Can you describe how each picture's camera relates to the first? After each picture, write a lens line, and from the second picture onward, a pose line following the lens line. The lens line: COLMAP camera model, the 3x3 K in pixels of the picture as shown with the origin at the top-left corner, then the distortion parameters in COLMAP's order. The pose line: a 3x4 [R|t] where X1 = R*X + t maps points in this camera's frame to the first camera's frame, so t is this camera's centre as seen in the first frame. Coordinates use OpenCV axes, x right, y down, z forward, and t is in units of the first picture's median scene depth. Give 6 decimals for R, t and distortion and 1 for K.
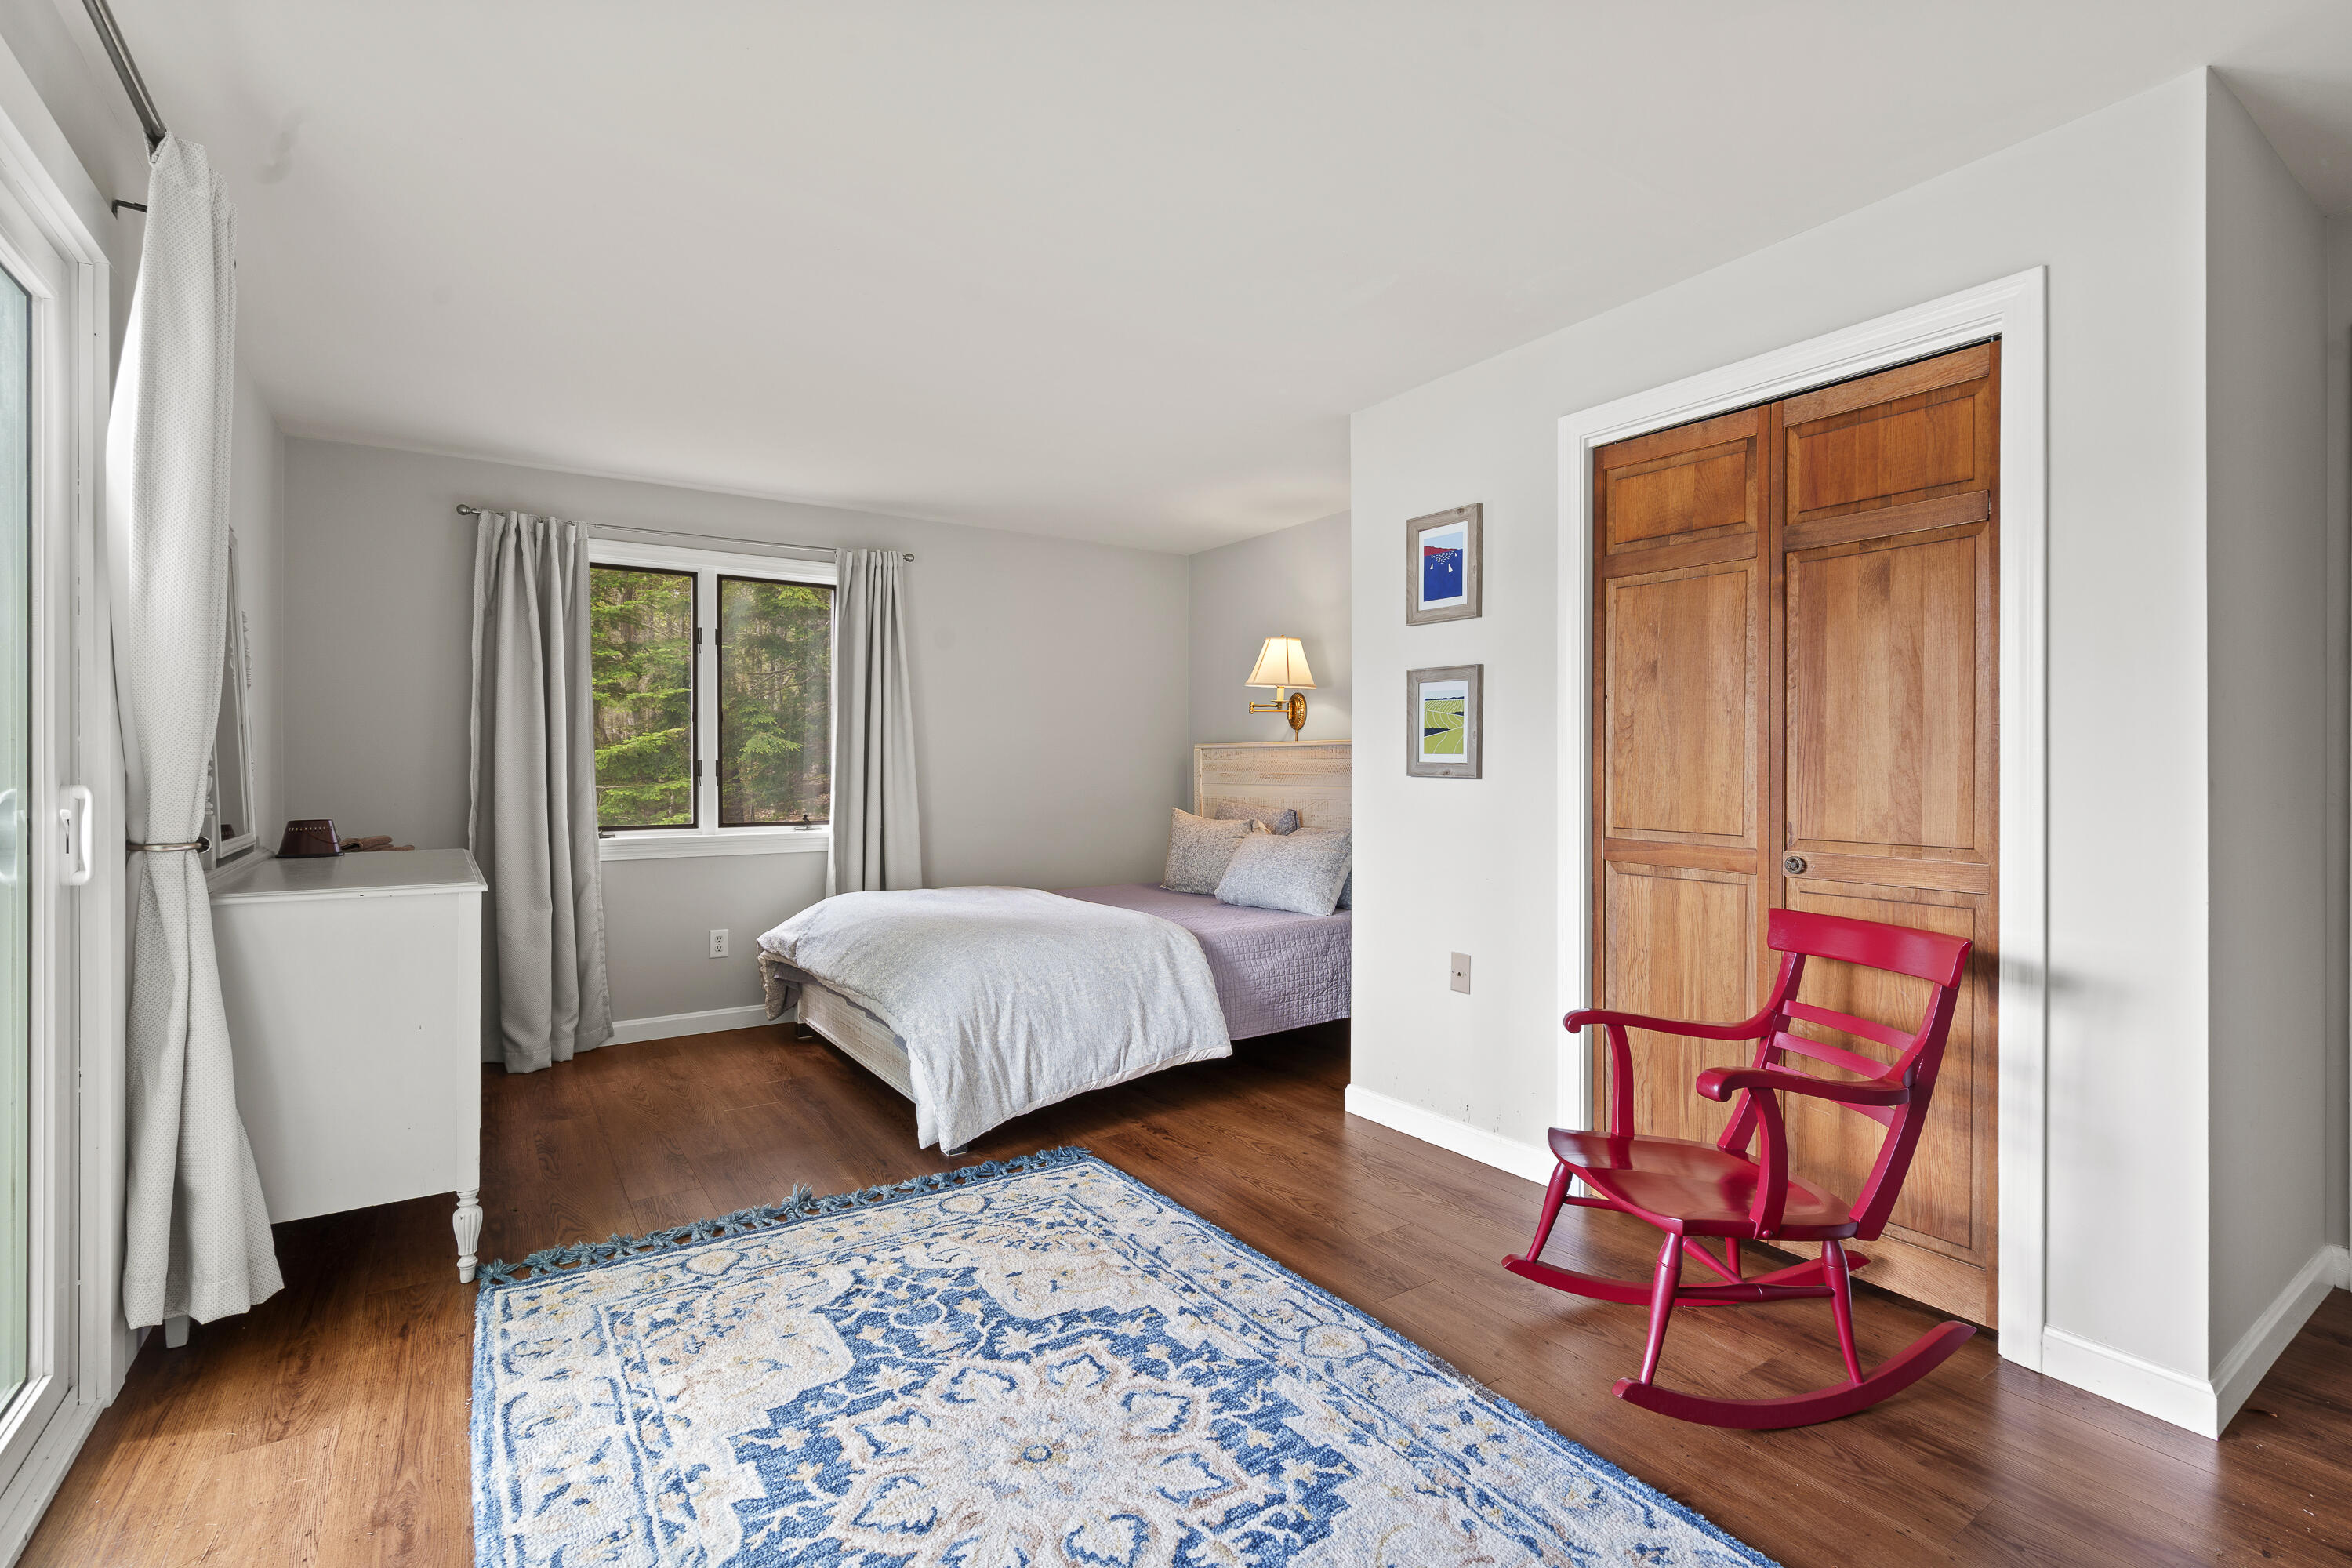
lens RADIAL K [[1072.0, 0, 1165.3], [0, 1072.0, 769.5], [0, 0, 1]] dist [-0.001686, 0.000054]
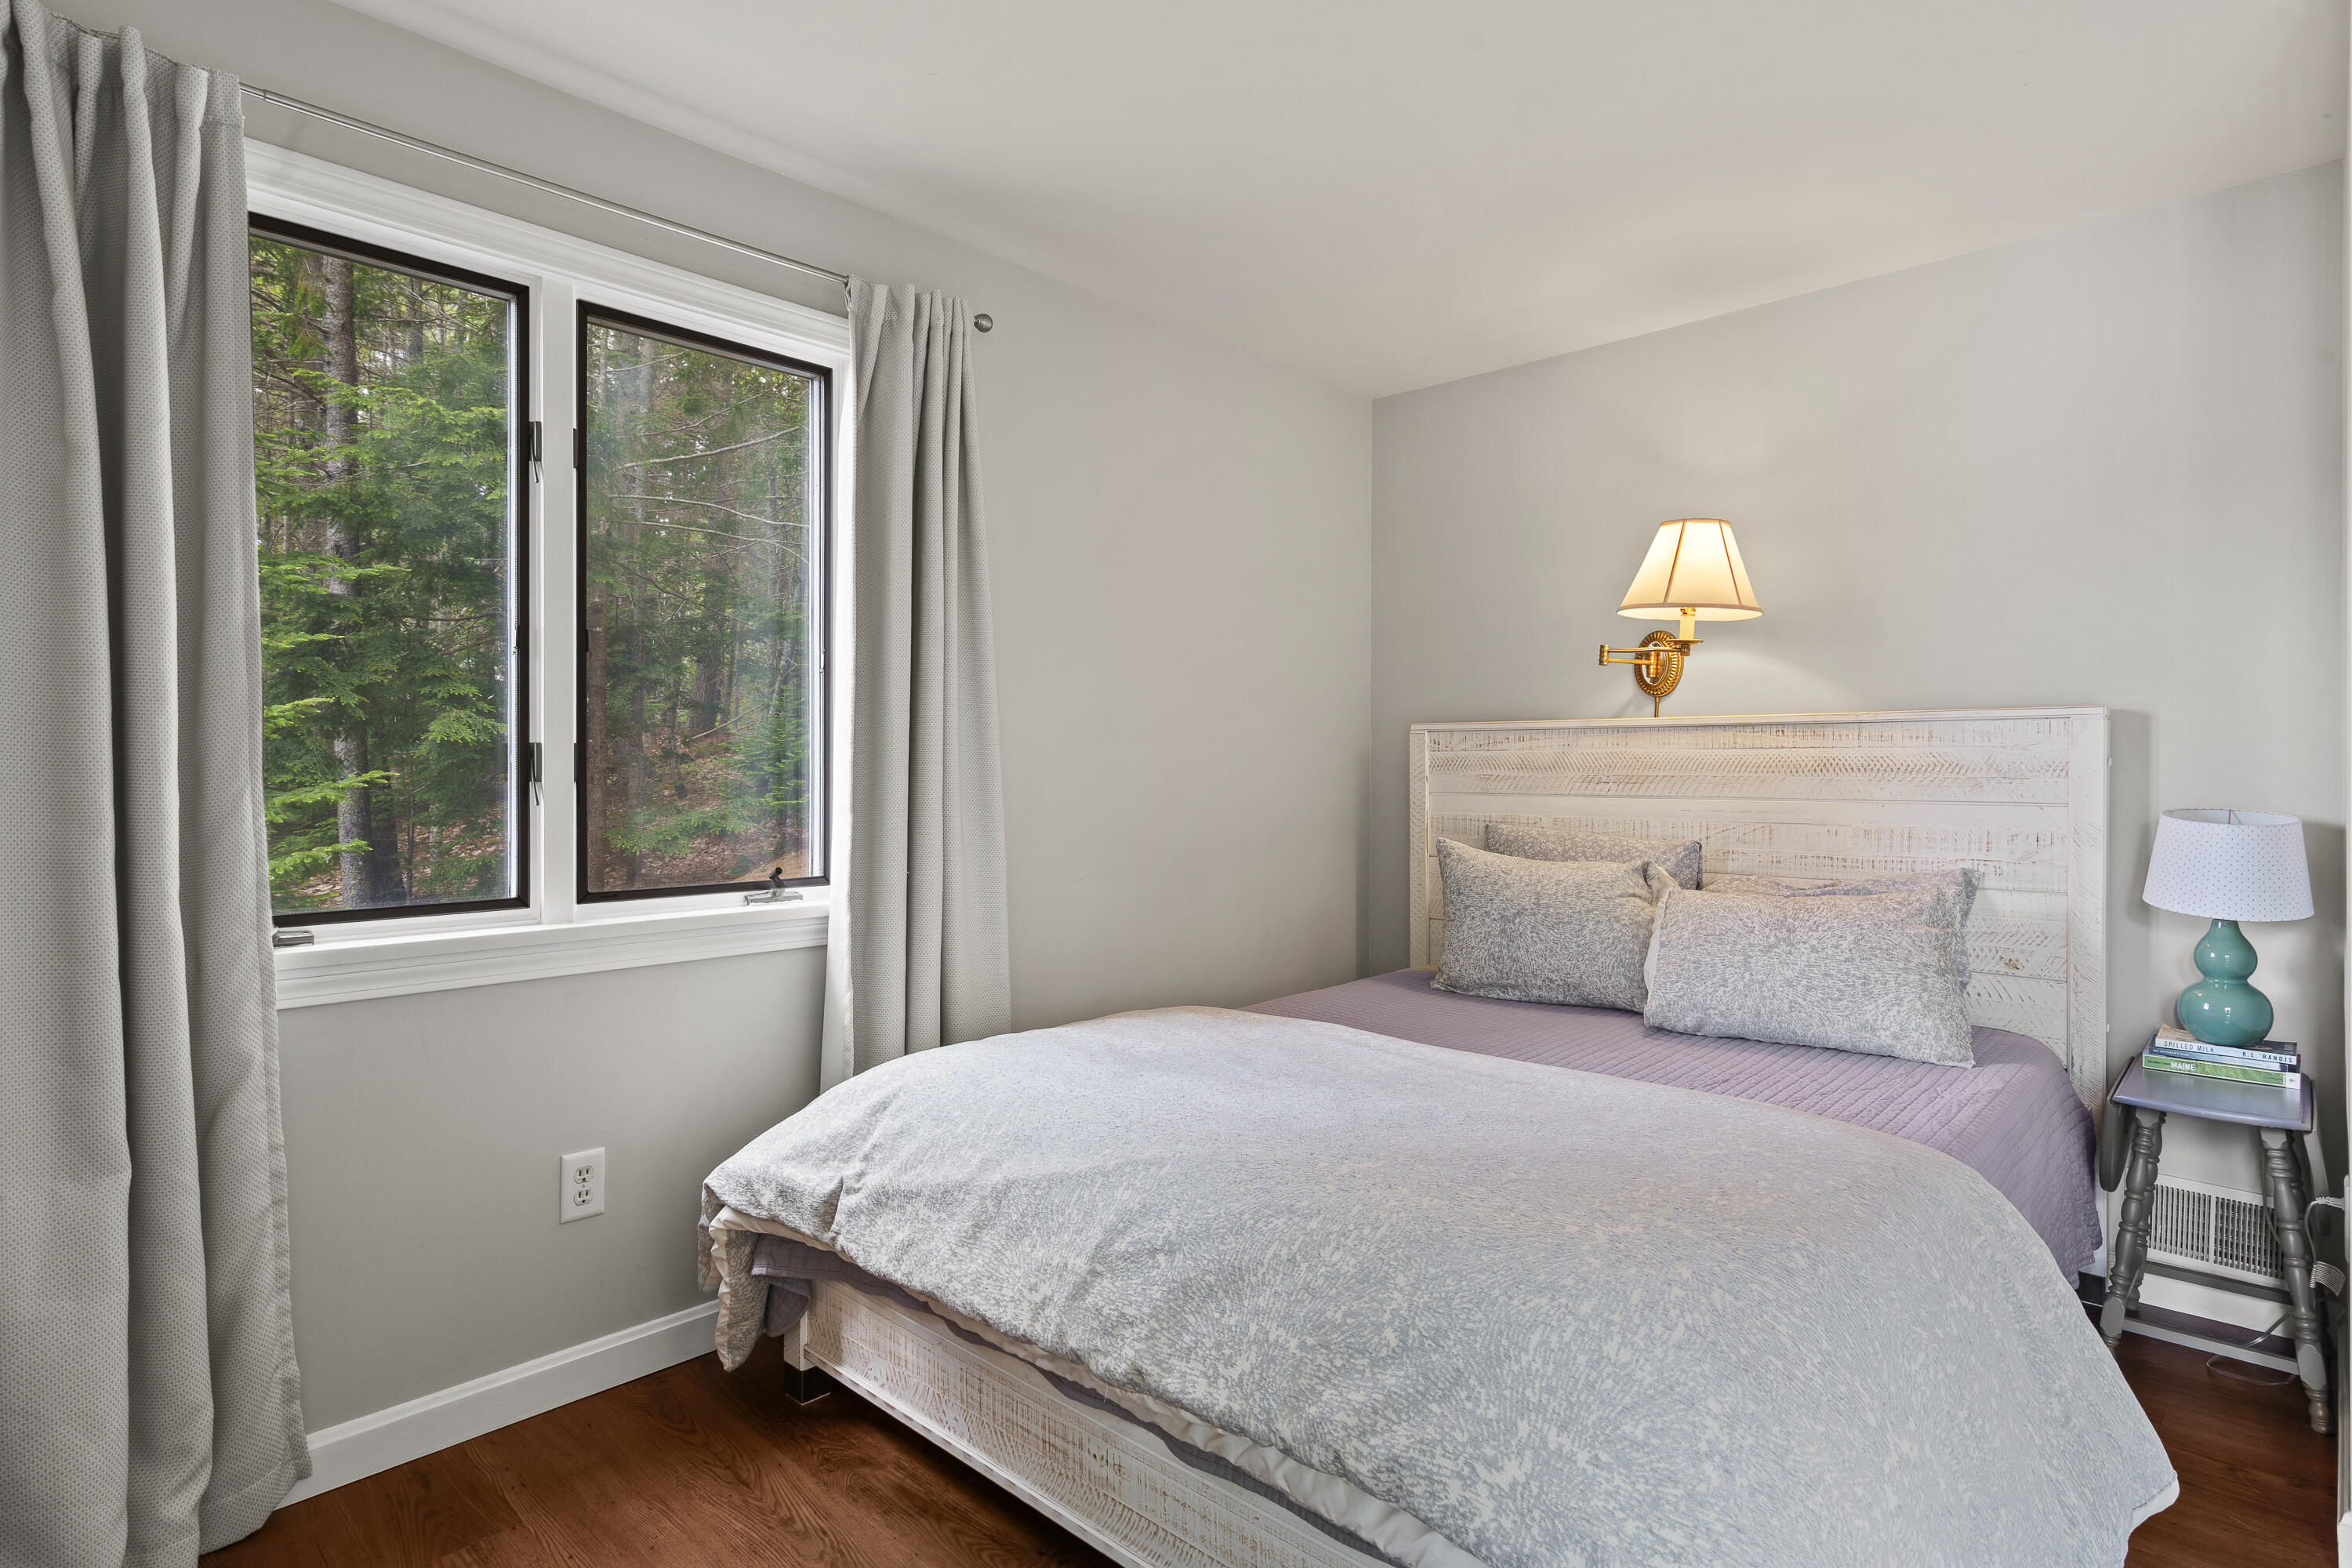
lens RADIAL K [[1227.7, 0, 1179.1], [0, 1227.7, 767.2], [0, 0, 1]] dist [0.001667, 0.001890]
pose [[0.974816, 0.001431, 0.223007, -0.664443], [-0.001007, 0.999997, -0.002014, 0.002963], [-0.223009, 0.001739, 0.974815, 1.078128]]
